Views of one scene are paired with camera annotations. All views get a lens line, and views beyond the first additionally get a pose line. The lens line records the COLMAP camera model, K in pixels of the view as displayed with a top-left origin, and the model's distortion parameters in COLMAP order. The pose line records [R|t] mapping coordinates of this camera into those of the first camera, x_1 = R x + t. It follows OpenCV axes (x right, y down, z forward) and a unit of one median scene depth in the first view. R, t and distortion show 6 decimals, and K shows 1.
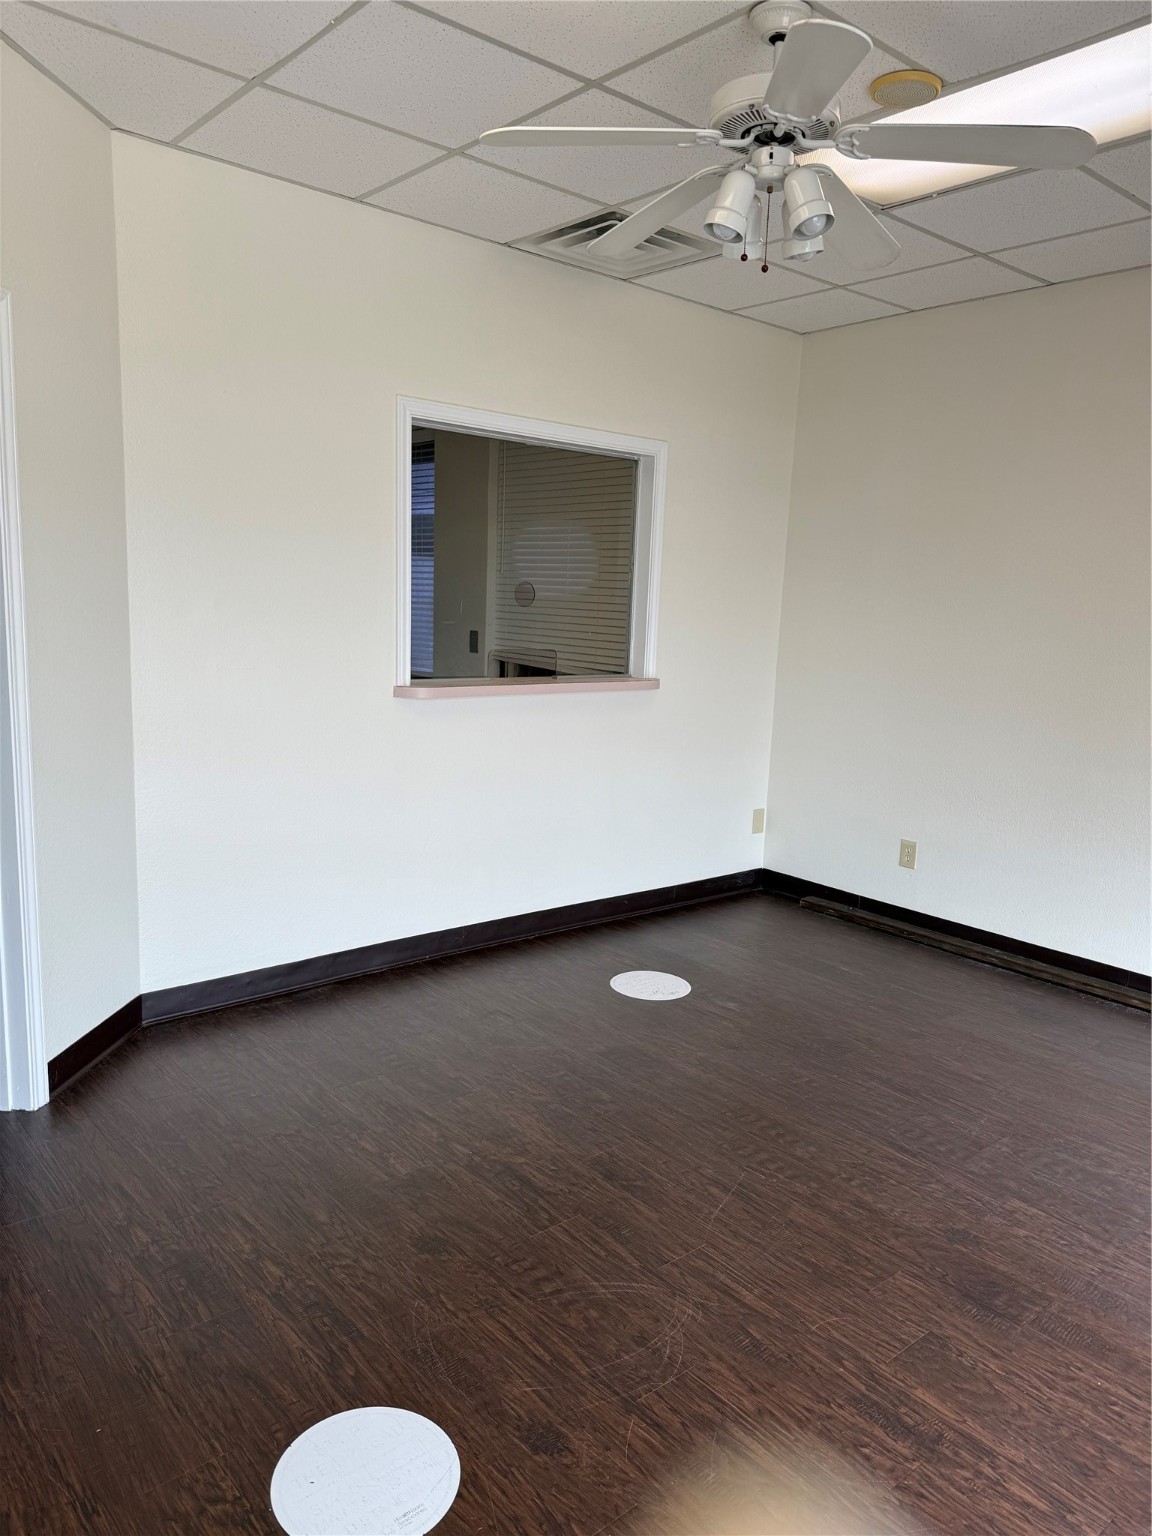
lens RADIAL K [[1085.7, 0, 576.0], [0, 1085.7, 768.0], [0, 0, 1]] dist [0.066495, -0.001341]
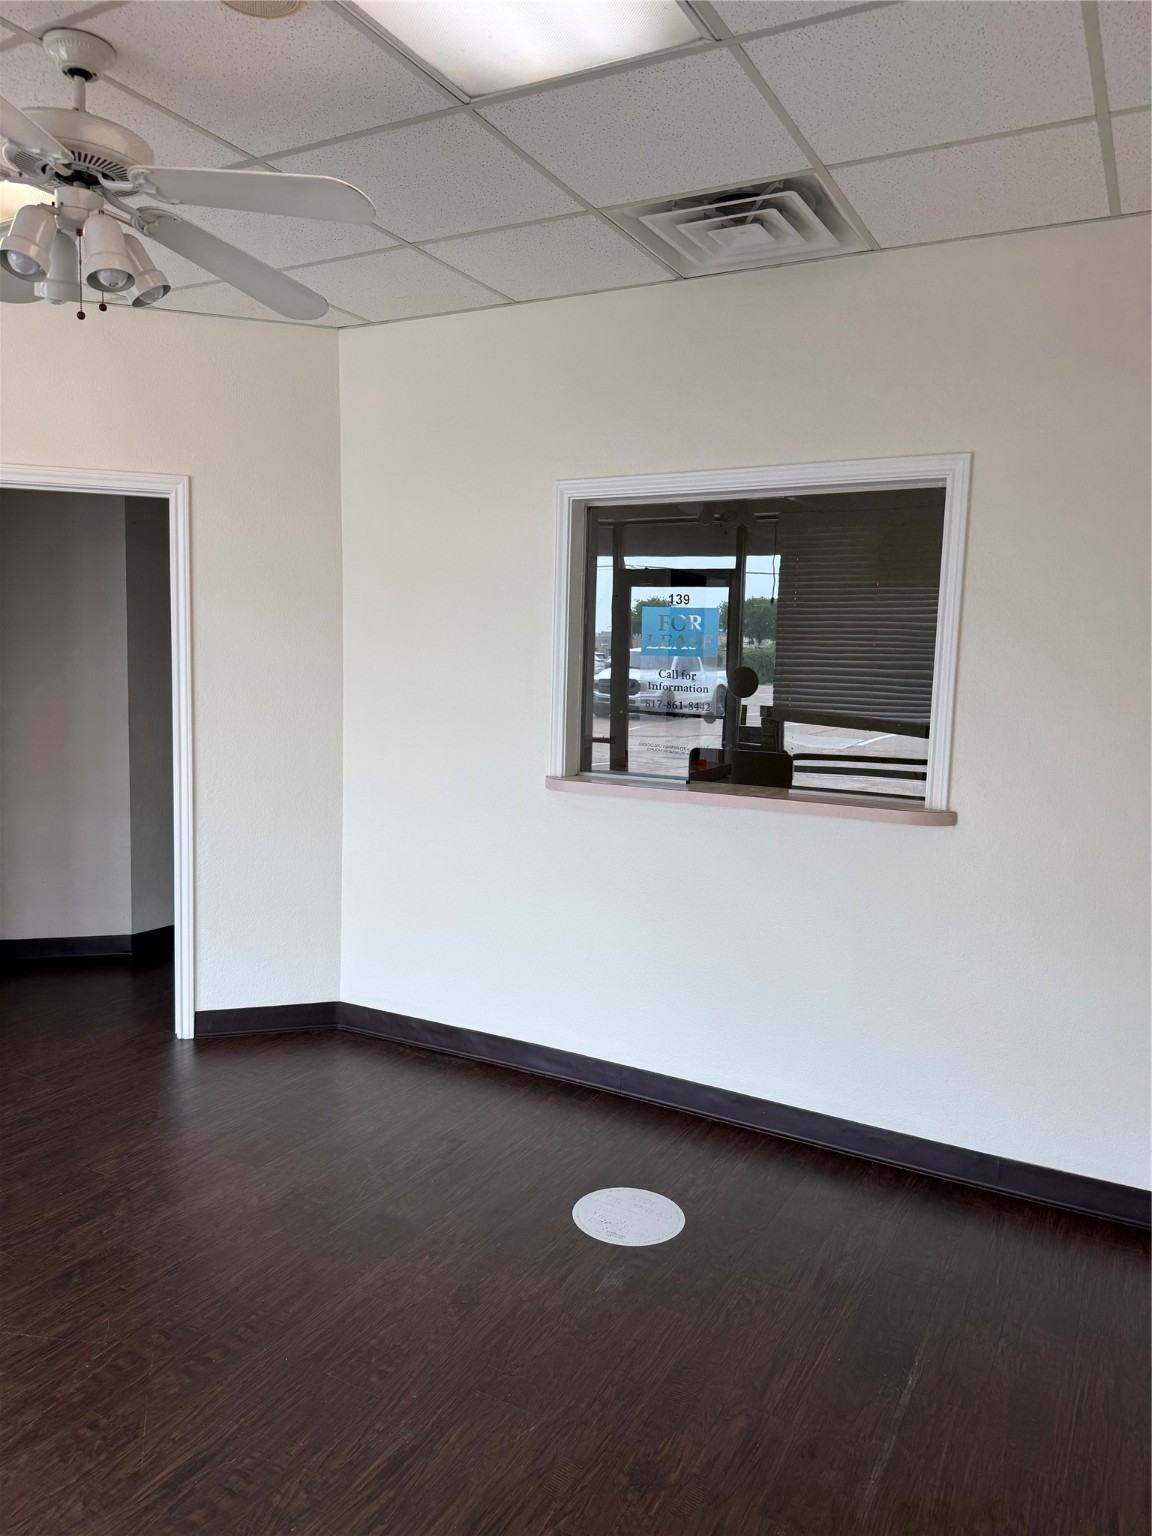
lens RADIAL K [[1099.5, 0, 576.0], [0, 1099.5, 768.0], [0, 0, 1]] dist [-0.002612, -0.003970]
pose [[0.361279, 0.077326, -0.929246, 0.825713], [-0.168105, 0.985628, 0.016661, -0.115477], [0.917180, 0.150192, 0.369085, 0.758738]]
